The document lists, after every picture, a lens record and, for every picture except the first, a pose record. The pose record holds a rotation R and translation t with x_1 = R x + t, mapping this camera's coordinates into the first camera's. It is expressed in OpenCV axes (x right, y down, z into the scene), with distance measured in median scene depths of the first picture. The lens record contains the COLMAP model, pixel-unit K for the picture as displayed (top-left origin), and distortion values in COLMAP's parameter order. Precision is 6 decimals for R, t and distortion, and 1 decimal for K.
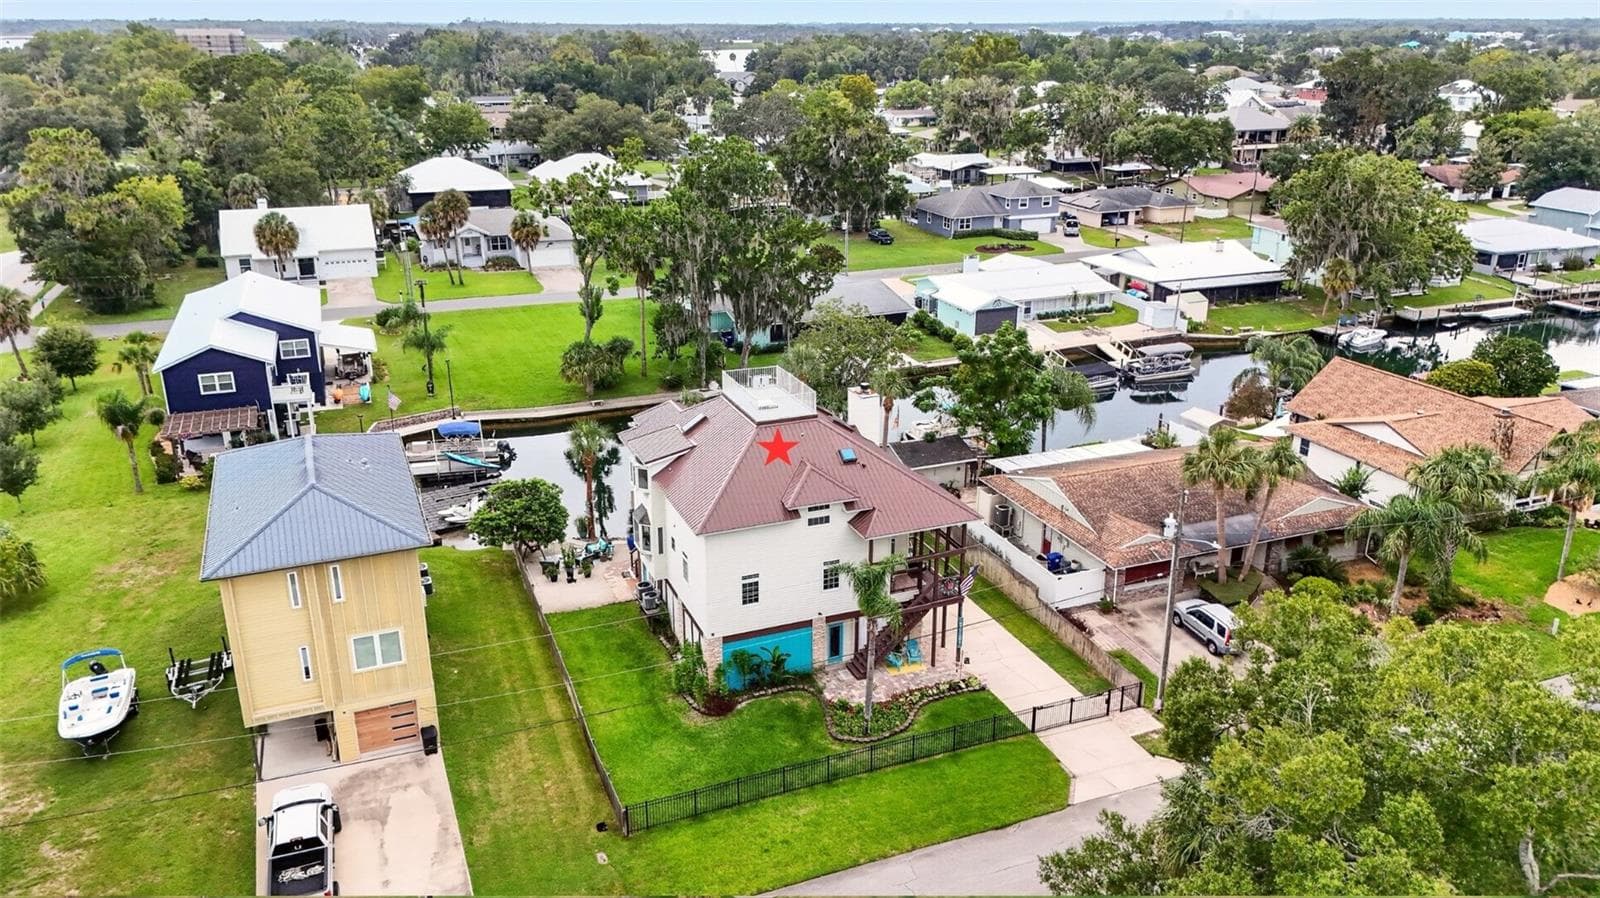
lens RADIAL K [[1189.6, 0, 800.0], [0, 1189.6, 449.0], [0, 0, 1]] dist [0.070829, -0.076840]
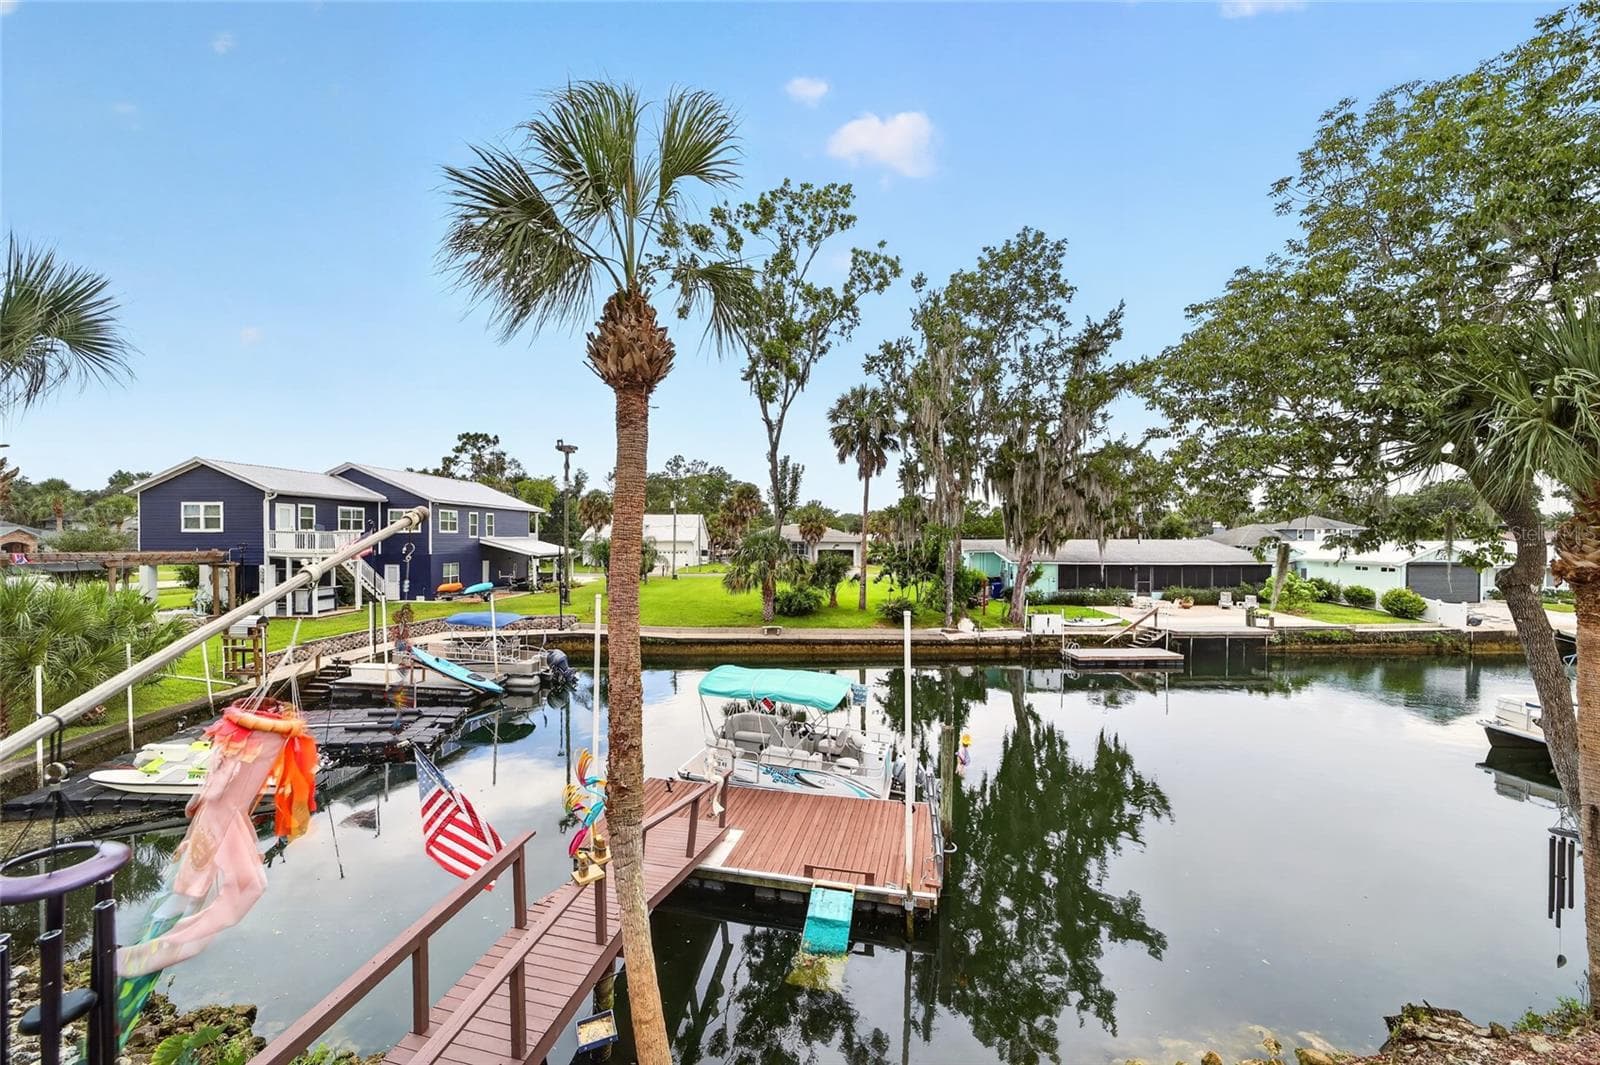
lens RADIAL K [[626.9, 0, 789.8], [0, 626.9, 537.6], [0, 0, 1]] dist [-0.027573, 0.000592]
pose [[0.923215, 0.000056, -0.384283, -0.032962], [-0.131679, 0.939505, -0.316215, 0.018968], [0.361018, 0.342536, 0.867372, 0.685595]]
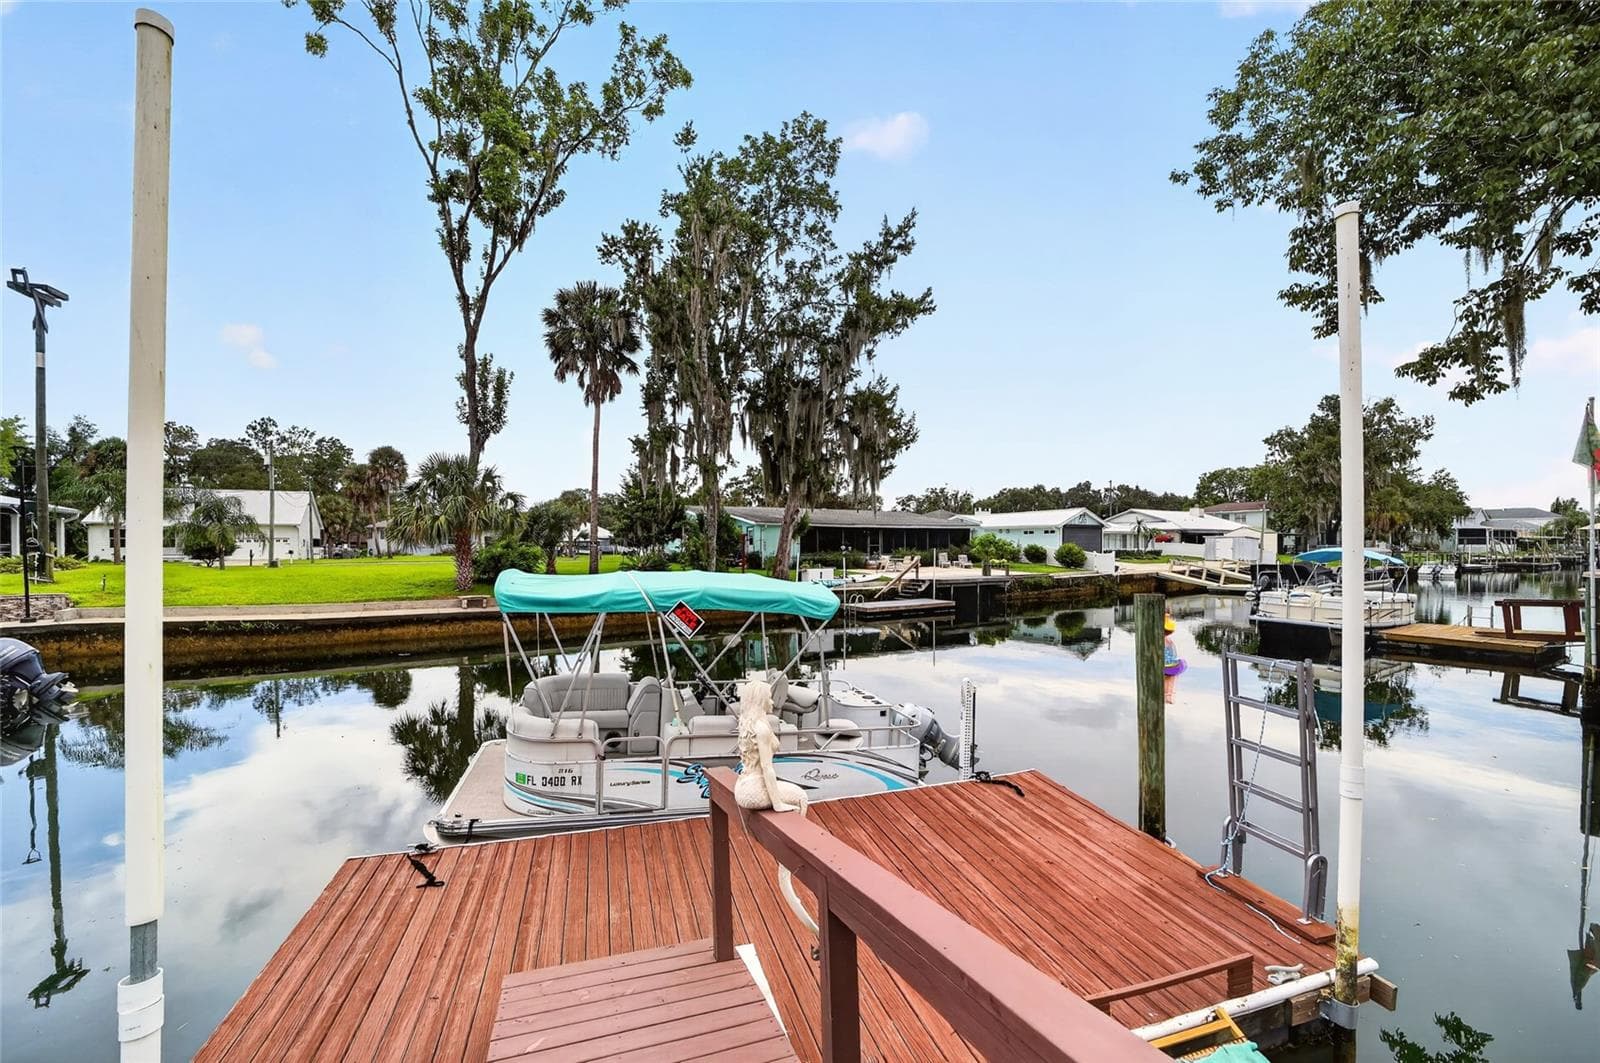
lens RADIAL K [[634.5, 0, 783.7], [0, 634.5, 555.2], [0, 0, 1]] dist [-0.033790, 0.008336]
pose [[0.991528, -0.009266, 0.129566, -0.087872], [0.051490, 0.943780, -0.326541, 0.024735], [-0.119256, 0.330445, 0.936261, 0.756871]]
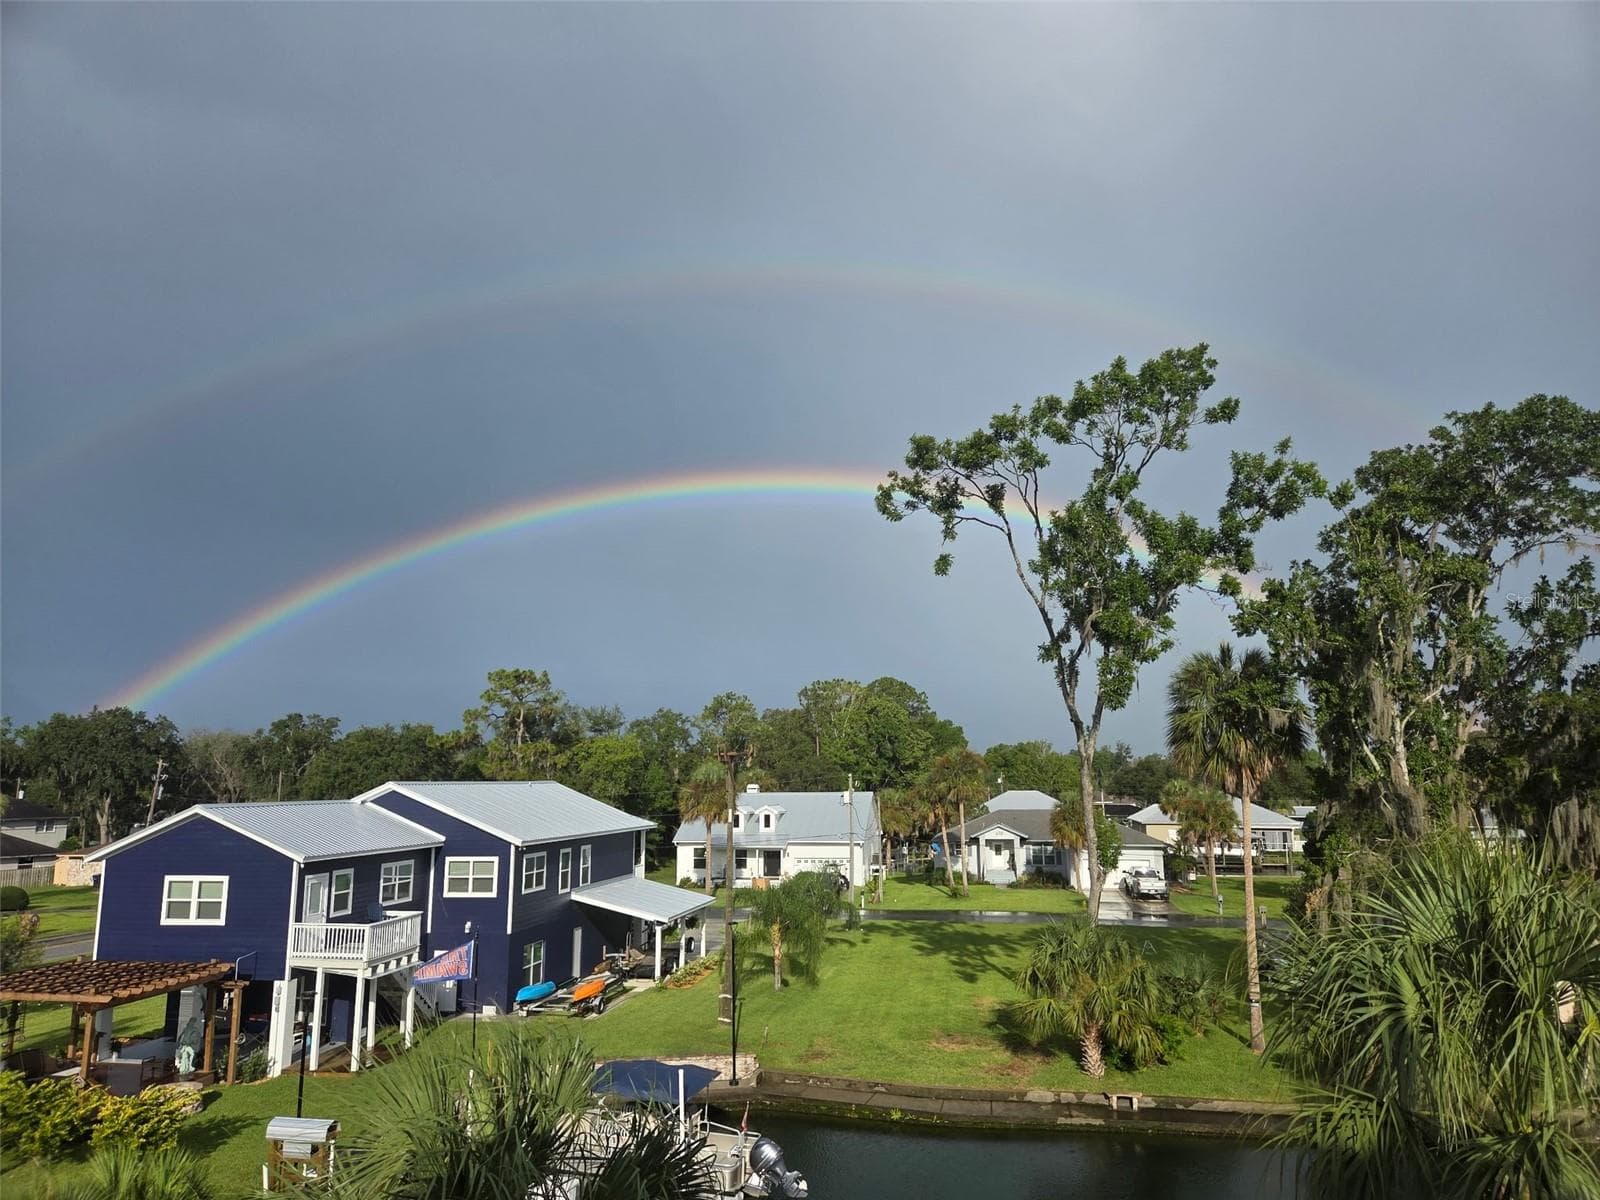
lens RADIAL K [[1062.8, 0, 809.0], [0, 1062.8, 576.4], [0, 0, 1]] dist [0.010760, 0.000714]
pose [[0.856095, -0.110610, -0.504843, -0.068860], [-0.163066, 0.869122, -0.466944, -0.010099], [0.490419, 0.482071, 0.726014, 0.642131]]
